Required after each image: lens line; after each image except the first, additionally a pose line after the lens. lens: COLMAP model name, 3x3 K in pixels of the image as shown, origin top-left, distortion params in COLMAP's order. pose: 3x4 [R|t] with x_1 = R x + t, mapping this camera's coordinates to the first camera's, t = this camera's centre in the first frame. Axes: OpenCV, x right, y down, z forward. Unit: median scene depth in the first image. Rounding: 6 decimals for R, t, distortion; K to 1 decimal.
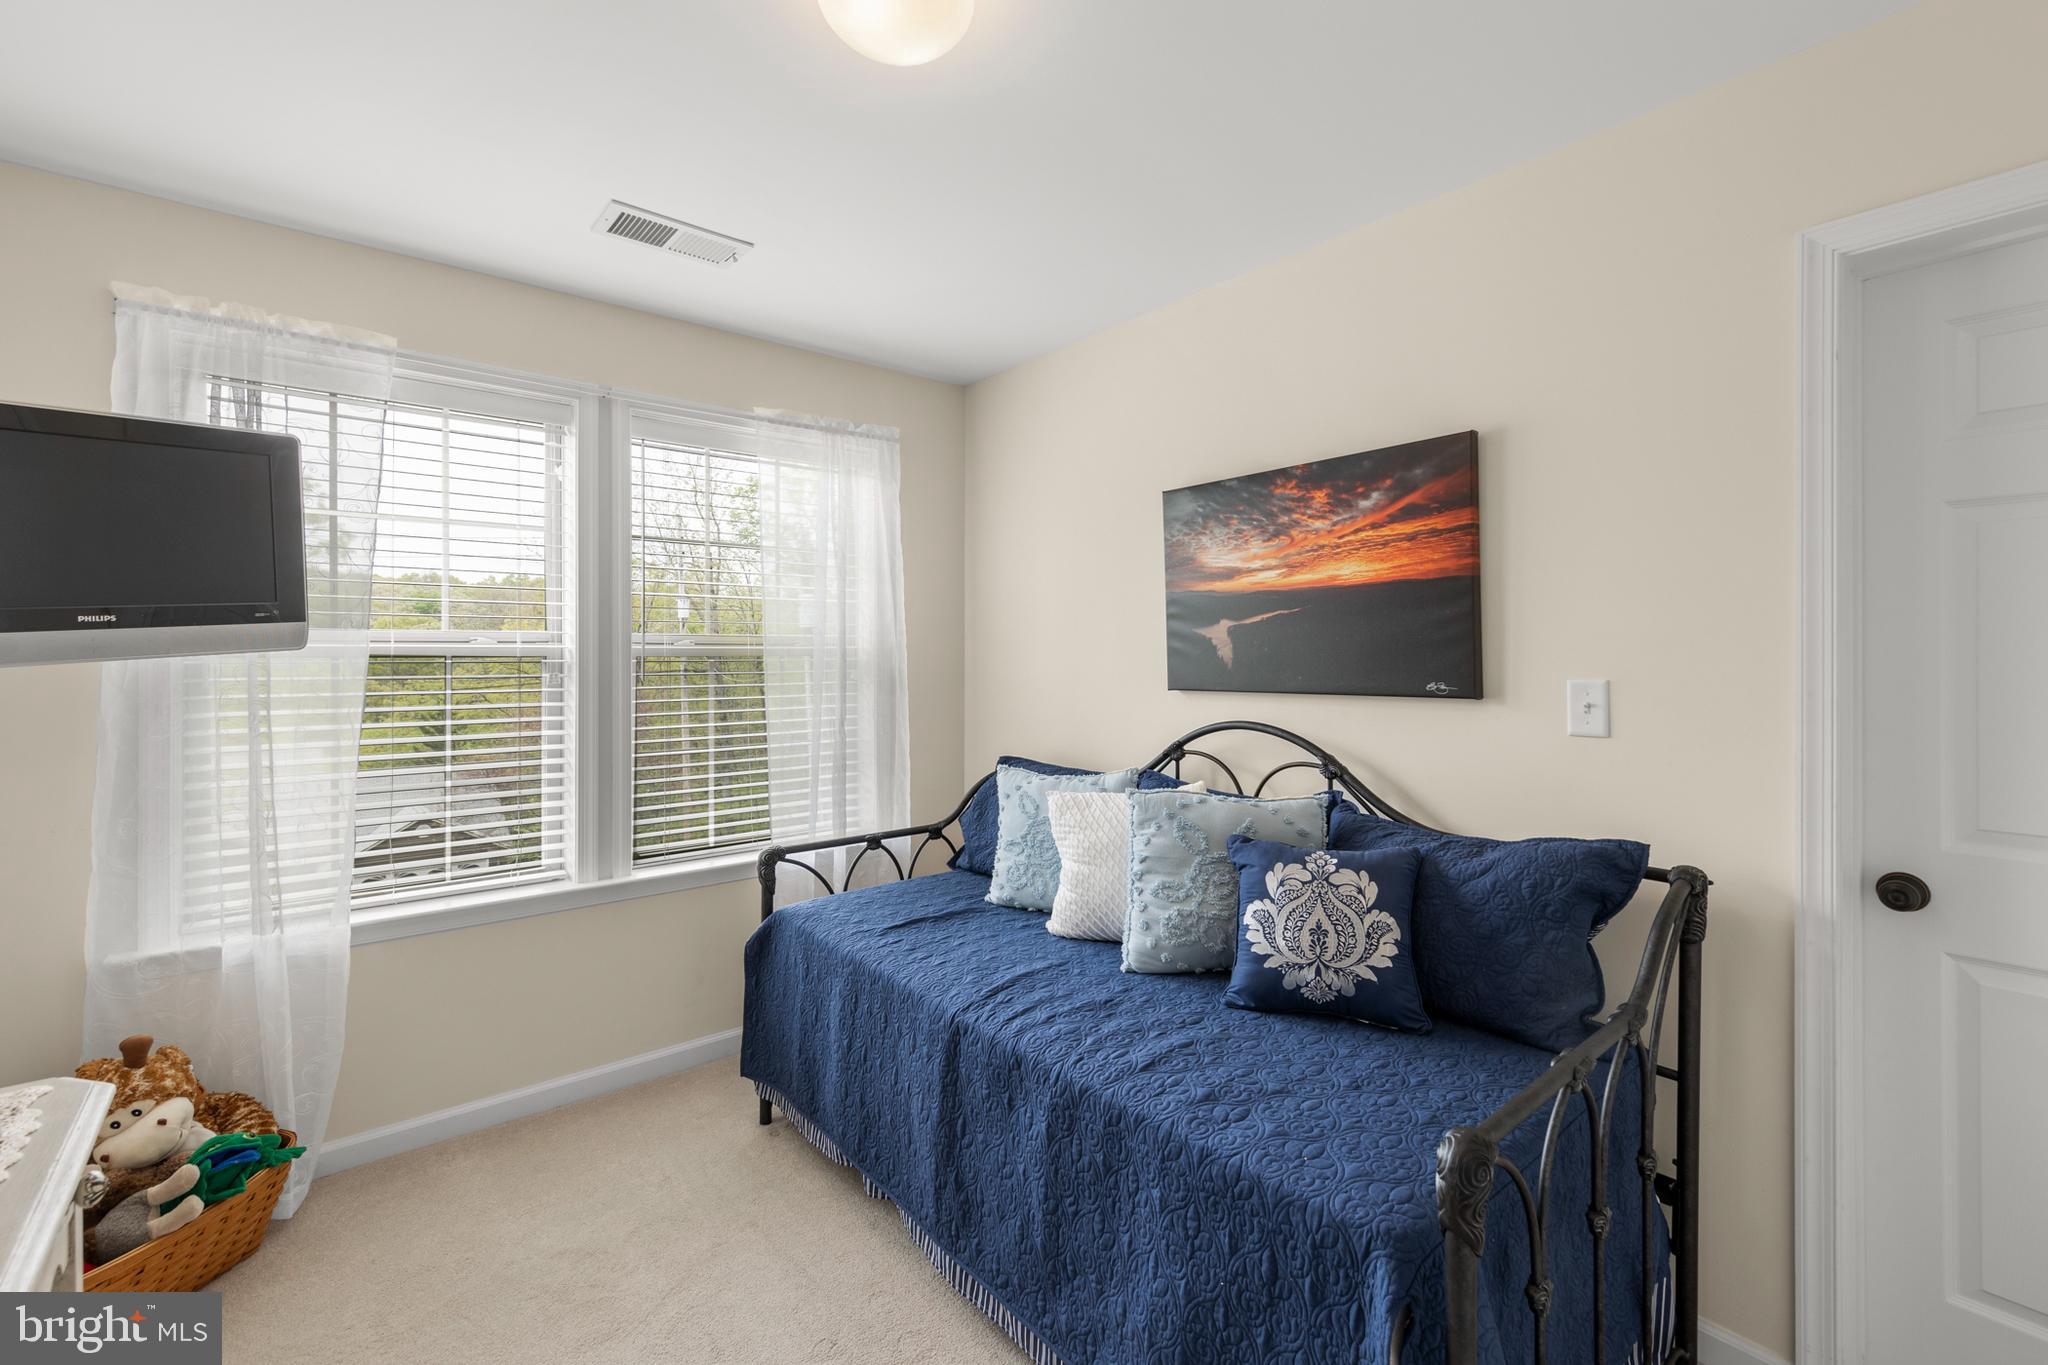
lens RADIAL K [[883.4, 0, 1012.4], [0, 883.4, 652.2], [0, 0, 1]] dist [0.000237, -0.000065]
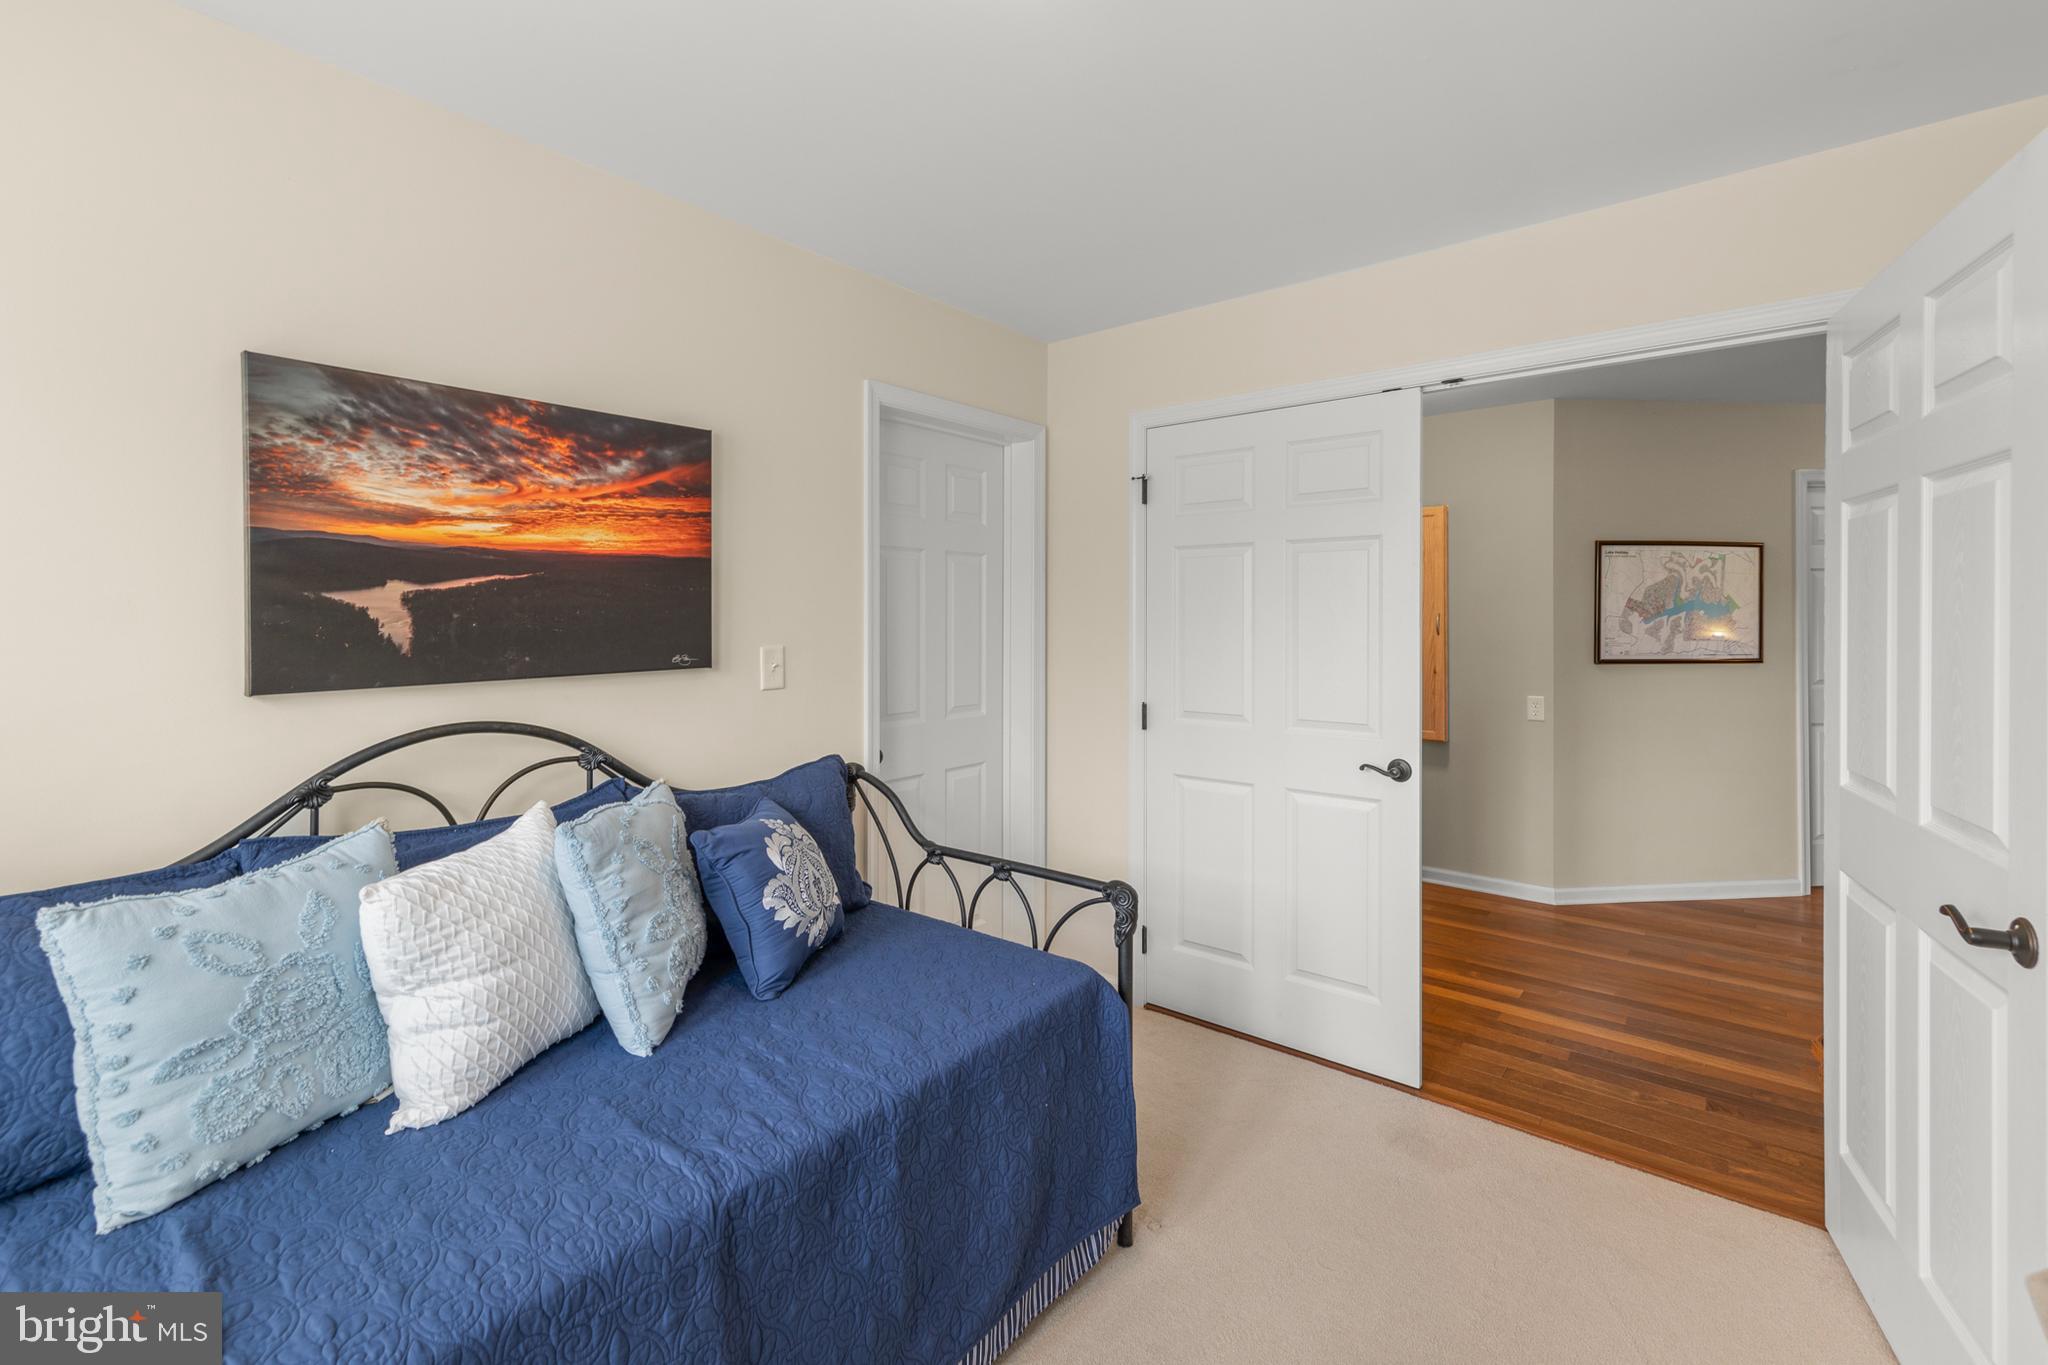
lens RADIAL K [[883.8, 0, 1018.9], [0, 883.8, 633.9], [0, 0, 1]] dist [0.002682, 0.000351]
pose [[-0.204688, -0.014074, 0.978726, -0.614765], [0.005182, 0.999867, 0.015462, -0.005380], [-0.978814, 0.008237, -0.204588, 0.775327]]
